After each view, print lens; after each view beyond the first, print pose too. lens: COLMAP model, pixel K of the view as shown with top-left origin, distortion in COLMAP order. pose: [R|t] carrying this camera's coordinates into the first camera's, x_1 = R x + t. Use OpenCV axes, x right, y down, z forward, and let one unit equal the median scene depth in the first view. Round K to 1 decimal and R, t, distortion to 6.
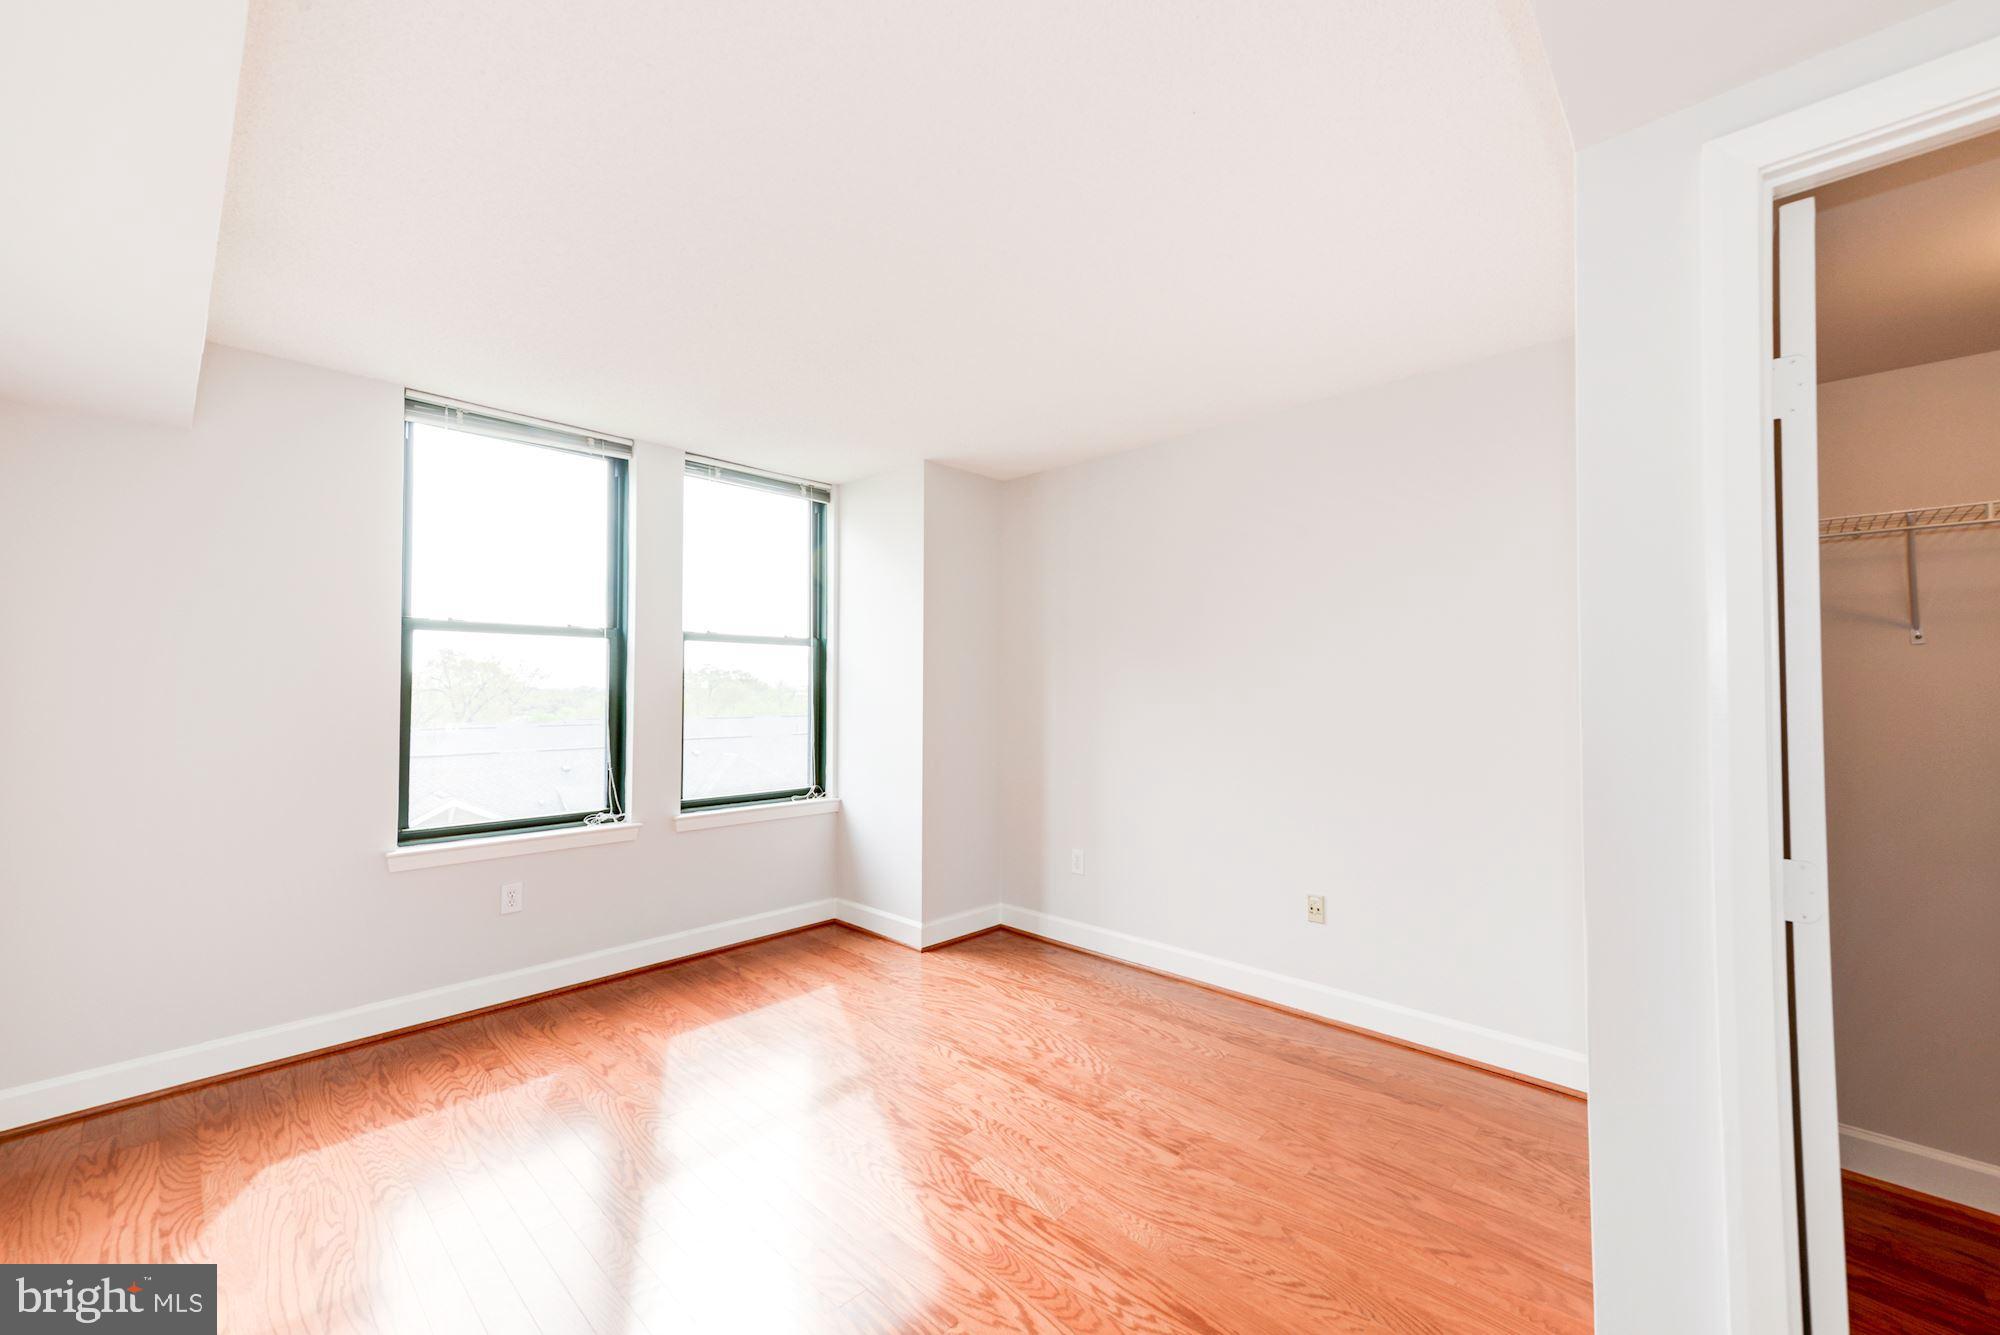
lens RADIAL K [[802.2, 0, 1005.4], [0, 802.2, 670.7], [0, 0, 1]] dist [0.016216, -0.000439]
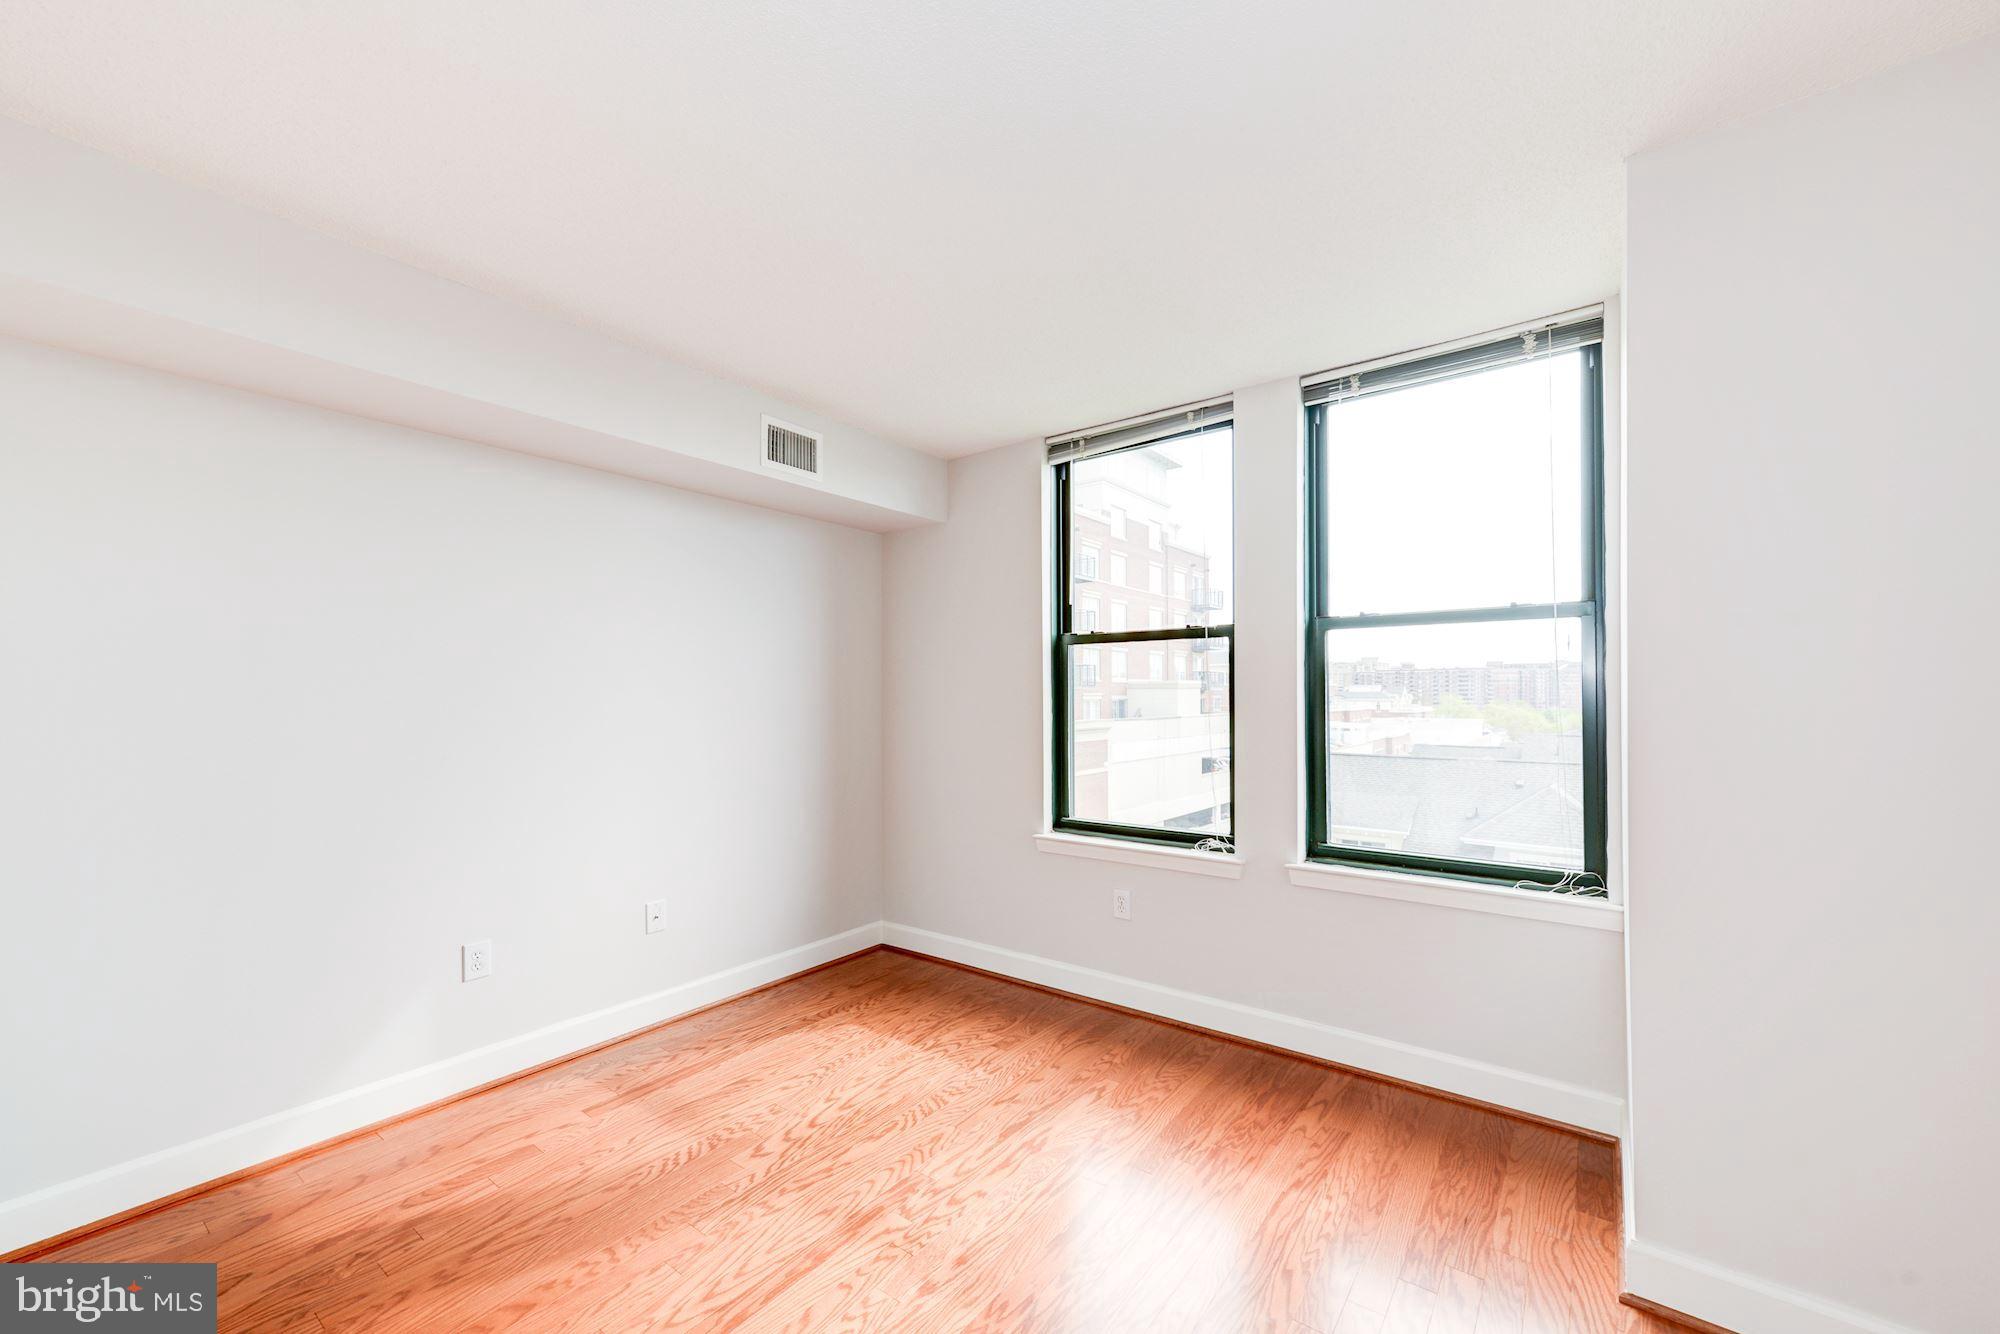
lens RADIAL K [[802.2, 0, 989.9], [0, 802.2, 677.8], [0, 0, 1]] dist [0.016216, -0.000439]
pose [[0.086181, -0.007049, -0.996255, 0.350280], [0.038306, 0.999259, -0.003757, -0.002490], [0.995543, -0.037839, 0.086387, 0.705520]]
